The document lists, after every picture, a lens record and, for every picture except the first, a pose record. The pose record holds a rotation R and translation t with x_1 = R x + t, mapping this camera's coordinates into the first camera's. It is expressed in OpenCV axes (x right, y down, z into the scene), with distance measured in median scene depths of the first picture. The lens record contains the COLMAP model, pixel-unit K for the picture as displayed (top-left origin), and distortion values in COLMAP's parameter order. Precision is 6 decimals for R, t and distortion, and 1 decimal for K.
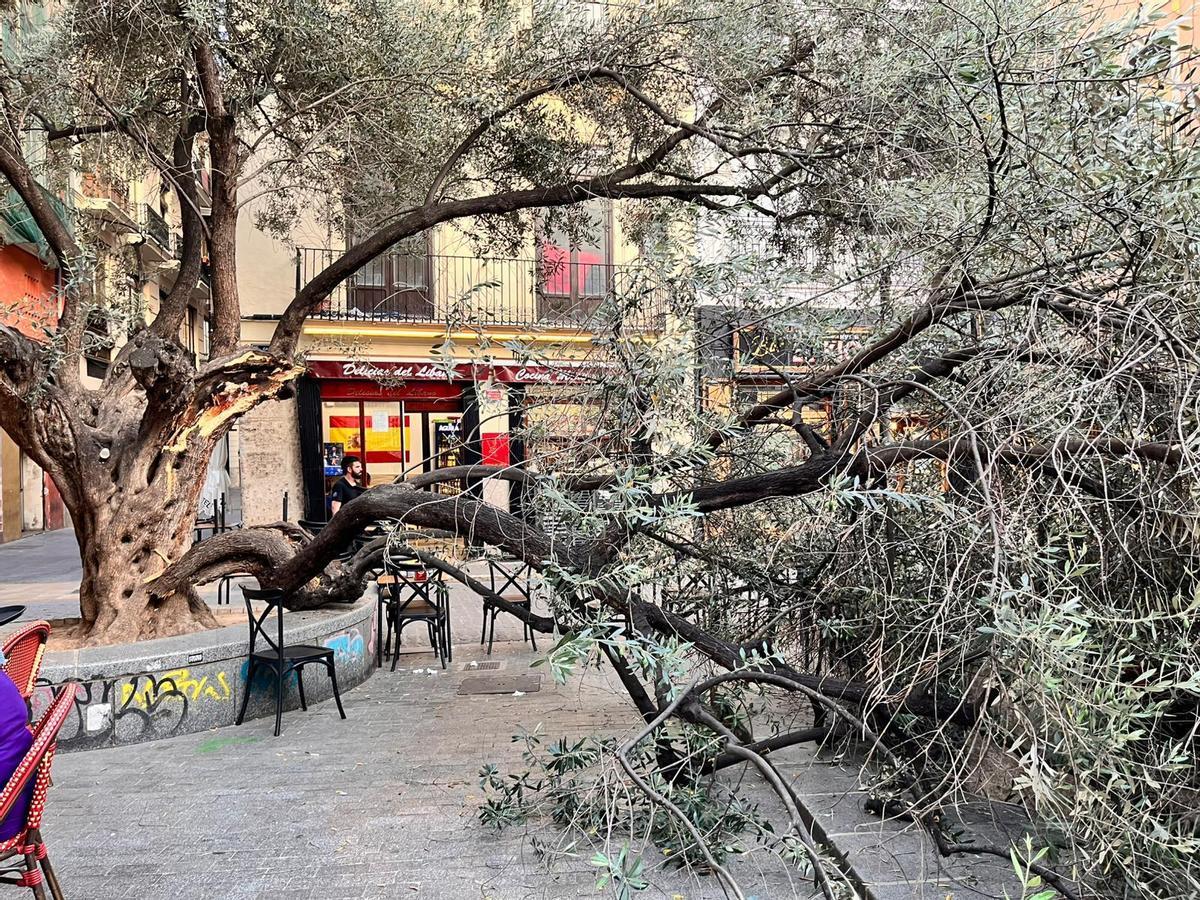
lens RADIAL K [[899.3, 0, 607.0], [0, 899.3, 458.6], [0, 0, 1]] dist [0.084898, -0.110156]
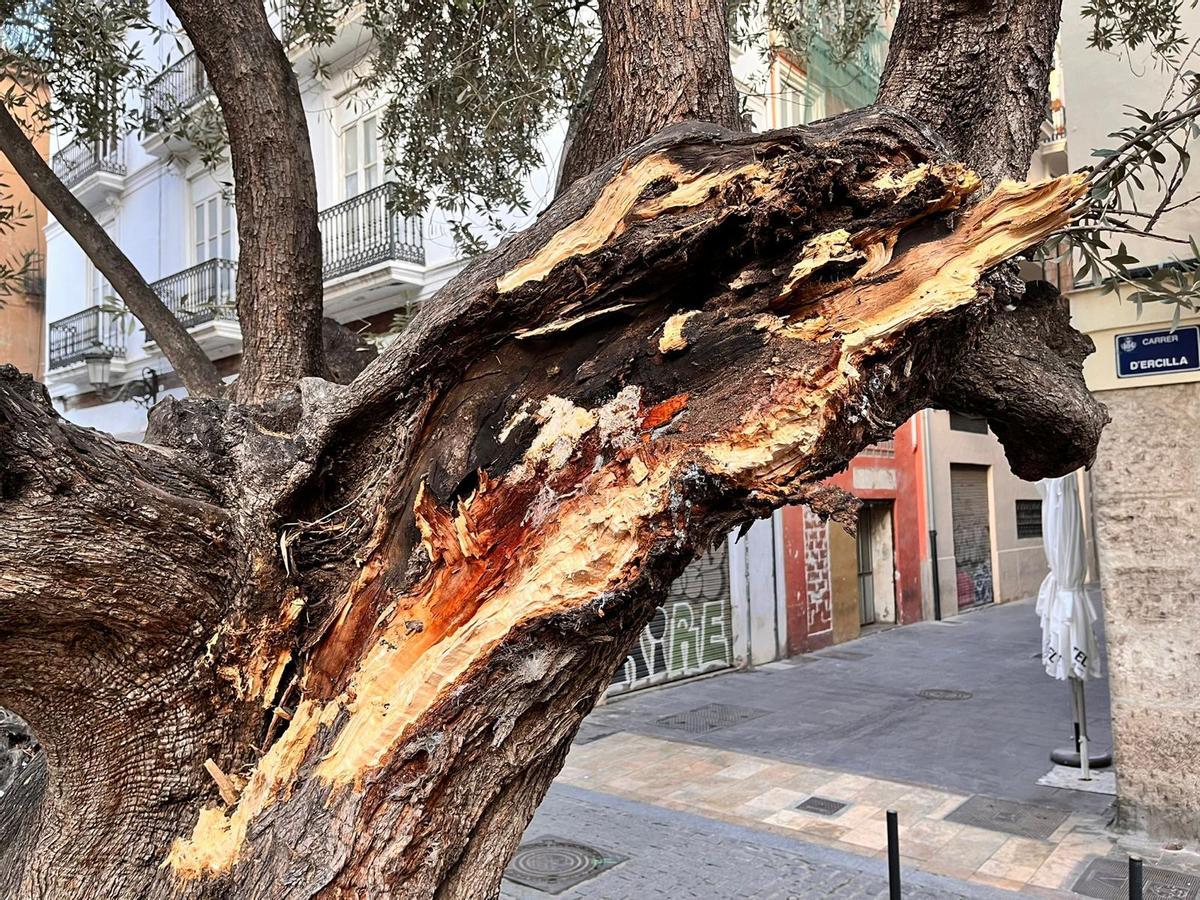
lens RADIAL K [[899.3, 0, 607.0], [0, 899.3, 458.6], [0, 0, 1]] dist [0.084898, -0.110156]
pose [[0.578444, -0.050712, -0.814144, -0.315461], [0.005399, 0.998282, -0.058346, -0.070960], [0.815704, 0.029355, 0.577724, 1.002424]]
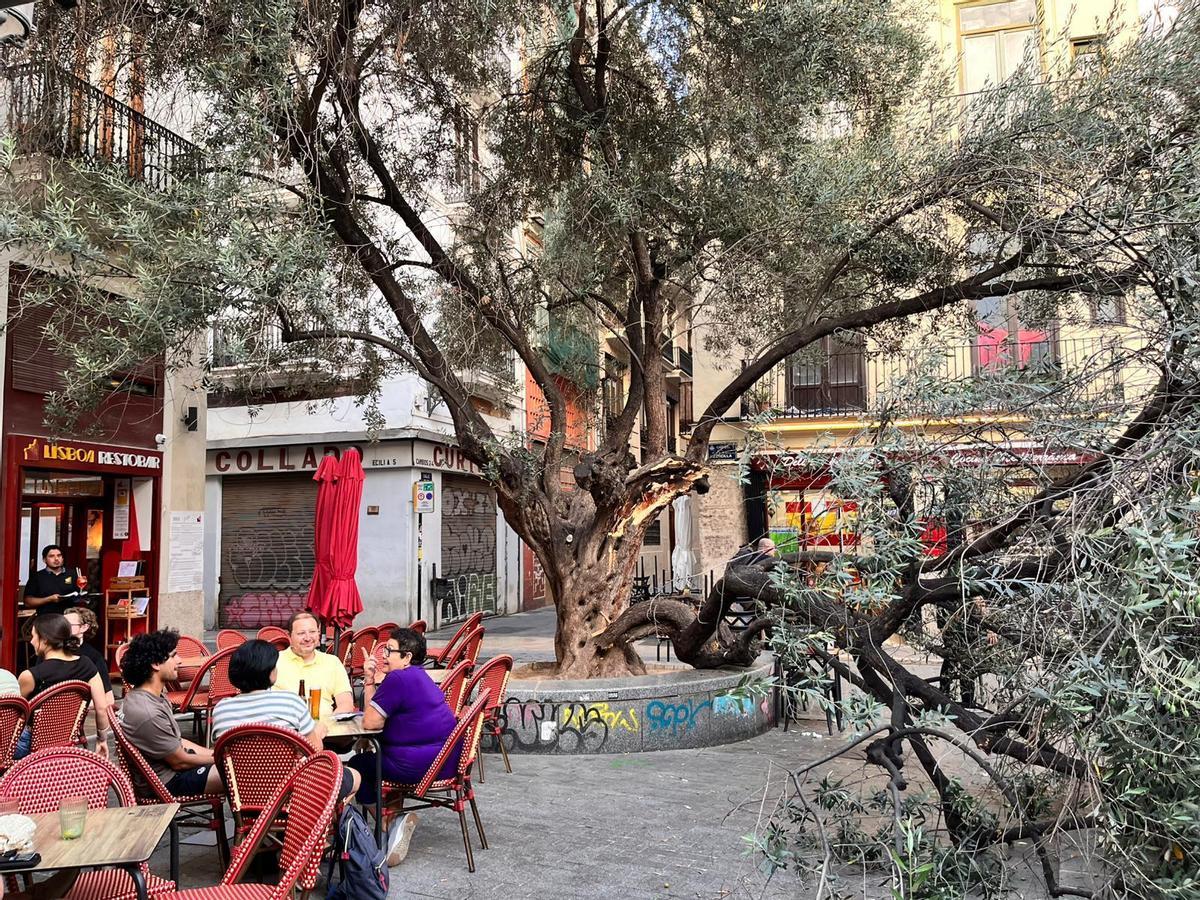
lens RADIAL K [[899.3, 0, 607.0], [0, 899.3, 458.6], [0, 0, 1]] dist [0.084898, -0.110156]
pose [[0.855245, -0.042029, -0.516516, 0.198148], [-0.004318, 0.996093, -0.088203, -0.006039], [0.518206, 0.077666, 0.851722, -0.125399]]
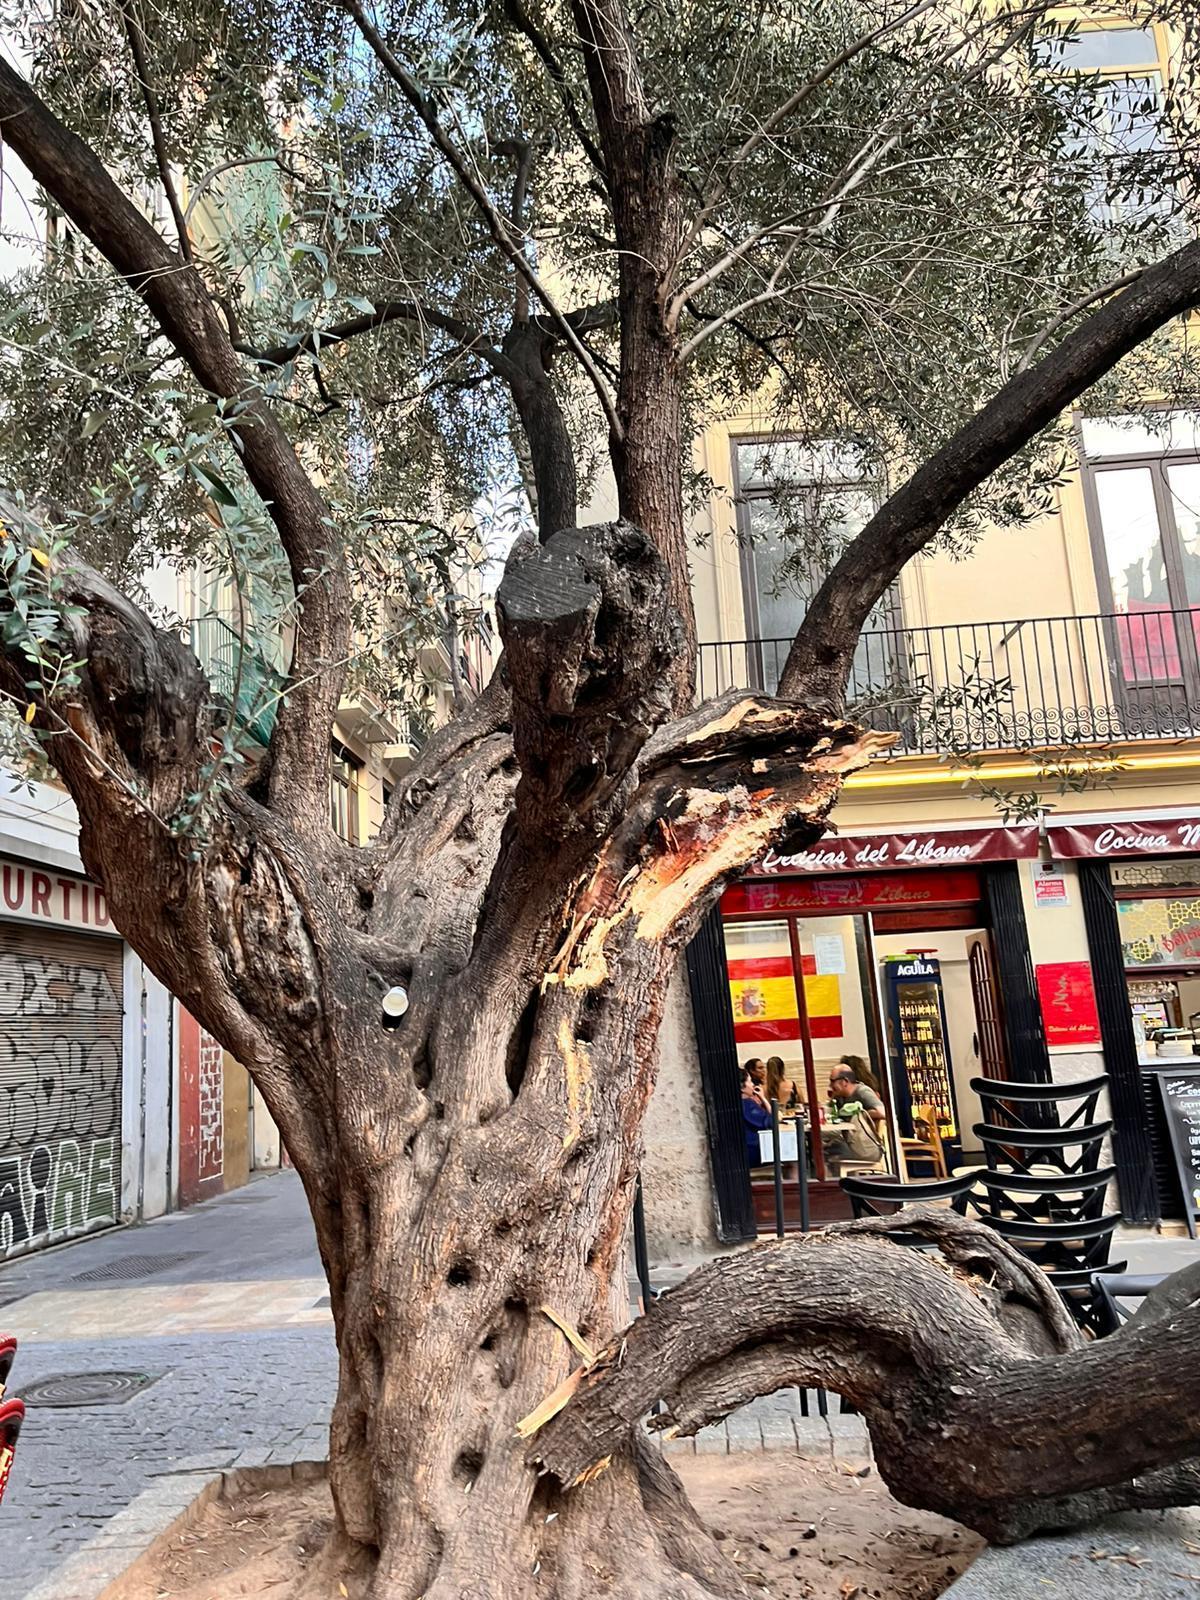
lens RADIAL K [[1199.1, 0, 580.4], [0, 1199.1, 823.0], [0, 0, 1]] dist [0.084898, -0.110156]
pose [[0.948226, -0.100630, -0.301231, -0.346508], [0.044899, 0.981425, -0.186521, 0.015698], [0.314405, 0.163339, 0.935131, 0.598575]]
